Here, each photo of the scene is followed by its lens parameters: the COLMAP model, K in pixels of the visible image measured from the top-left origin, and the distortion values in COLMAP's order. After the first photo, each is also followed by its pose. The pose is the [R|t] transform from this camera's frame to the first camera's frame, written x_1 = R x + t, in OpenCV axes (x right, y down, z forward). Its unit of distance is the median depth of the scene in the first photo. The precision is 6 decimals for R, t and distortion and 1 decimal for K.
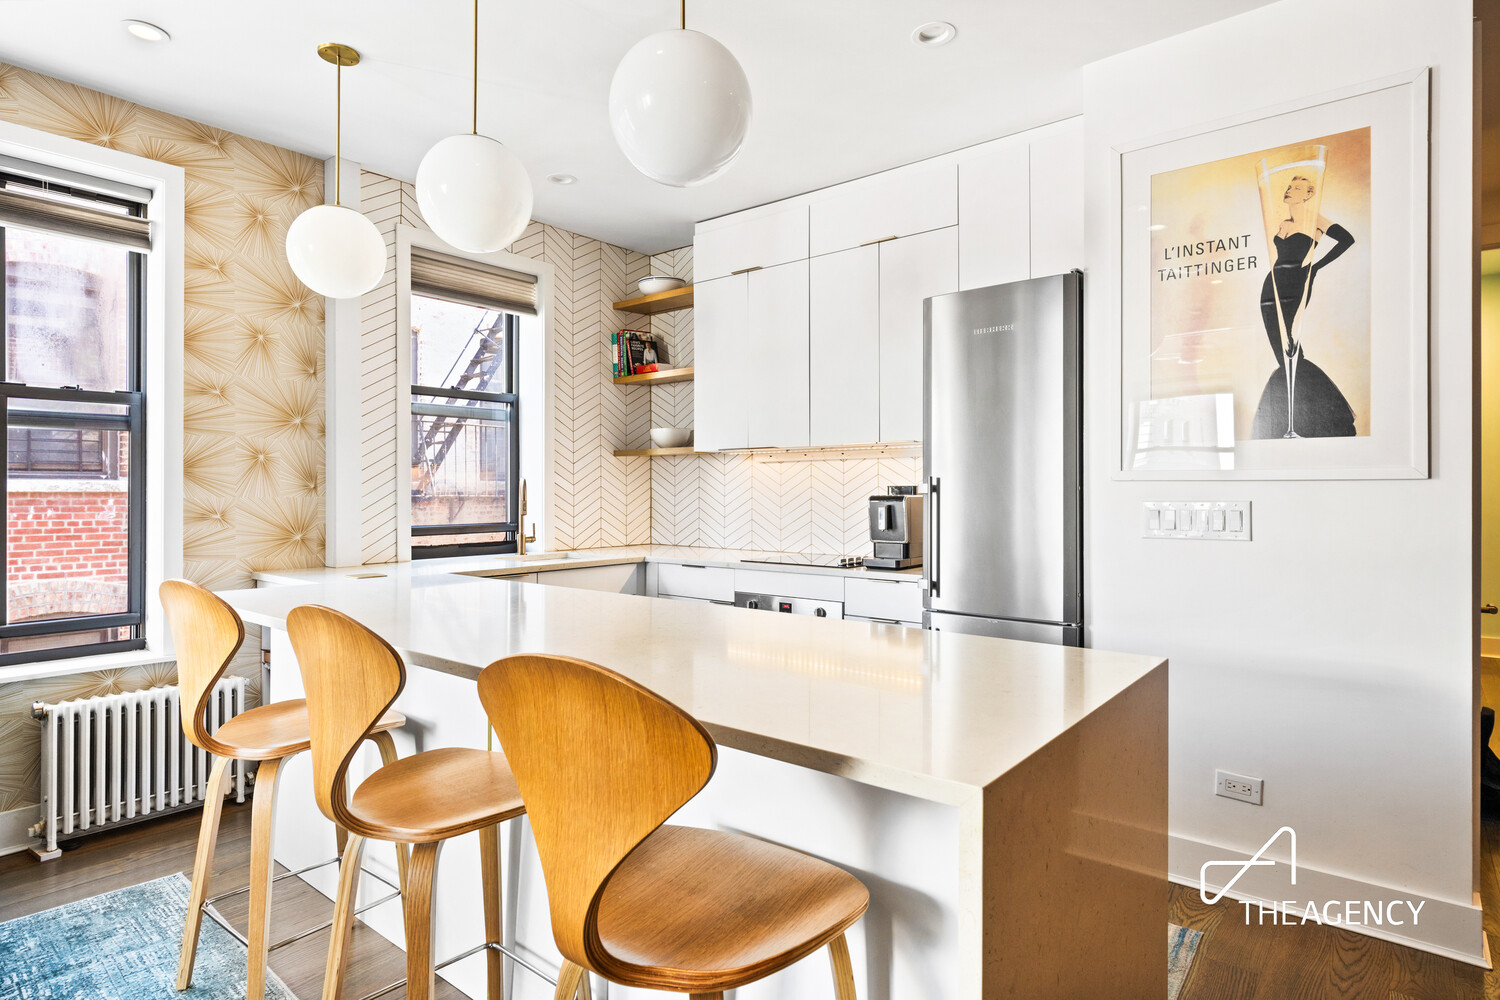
lens RADIAL K [[823.0, 0, 745.9], [0, 823.0, 492.2], [0, 0, 1]] dist [0.001577, -0.001275]
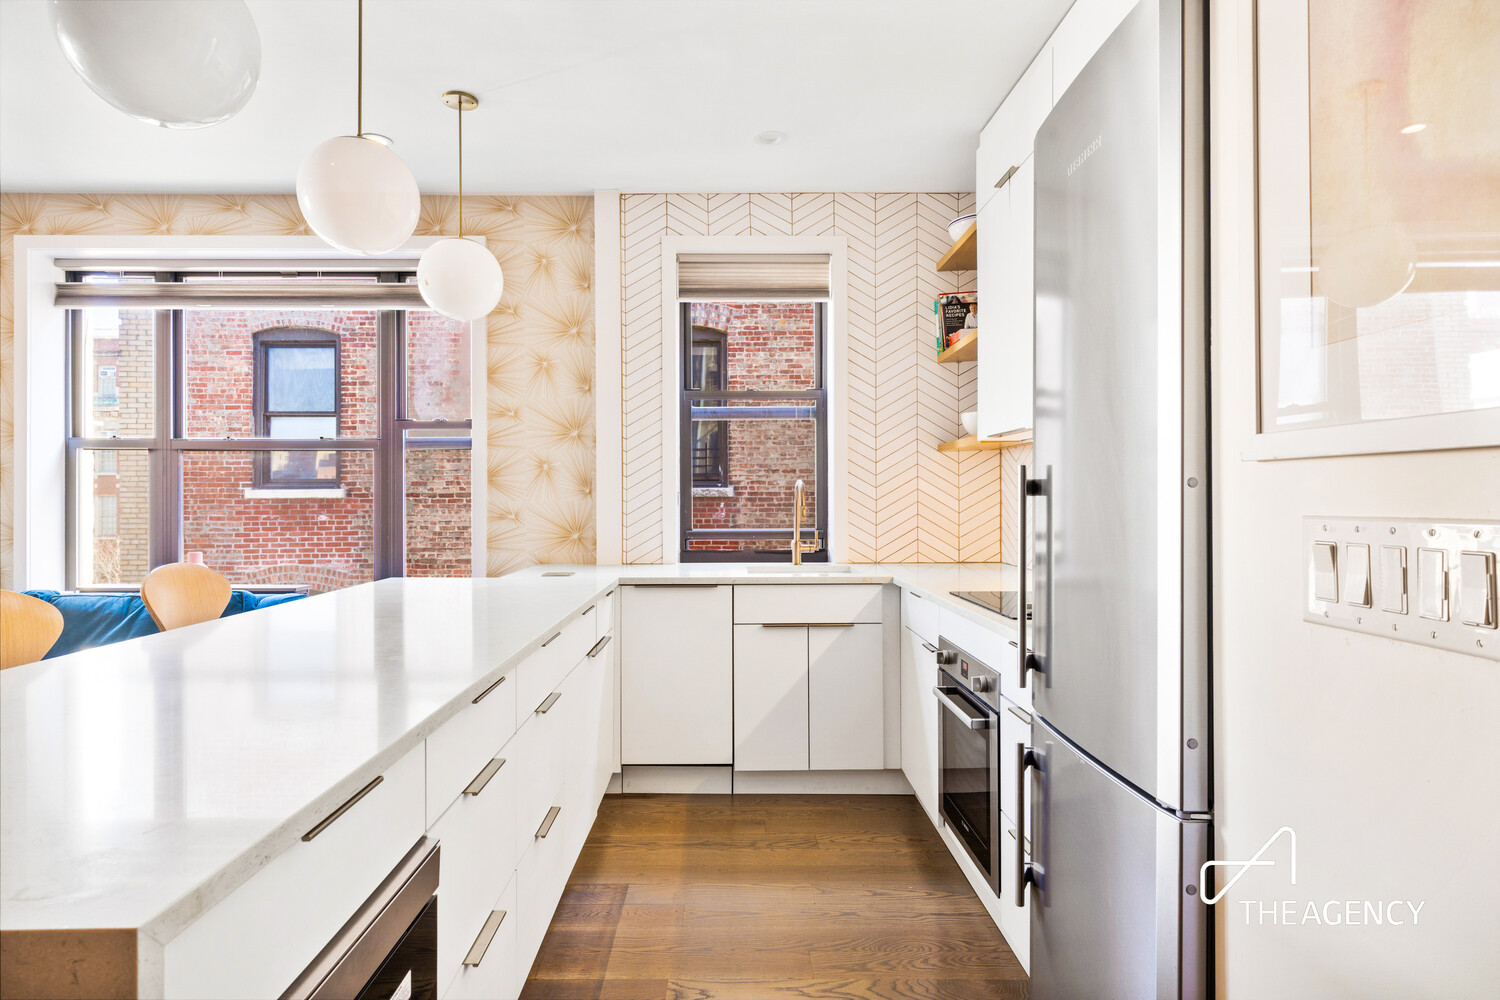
lens RADIAL K [[823.0, 0, 745.9], [0, 823.0, 500.8], [0, 0, 1]] dist [0.001577, -0.001275]
pose [[0.637757, 0.002496, -0.770234, 0.435806], [0.000887, 0.999992, 0.003975, 0.001652], [0.770237, -0.003218, 0.637750, 0.419304]]
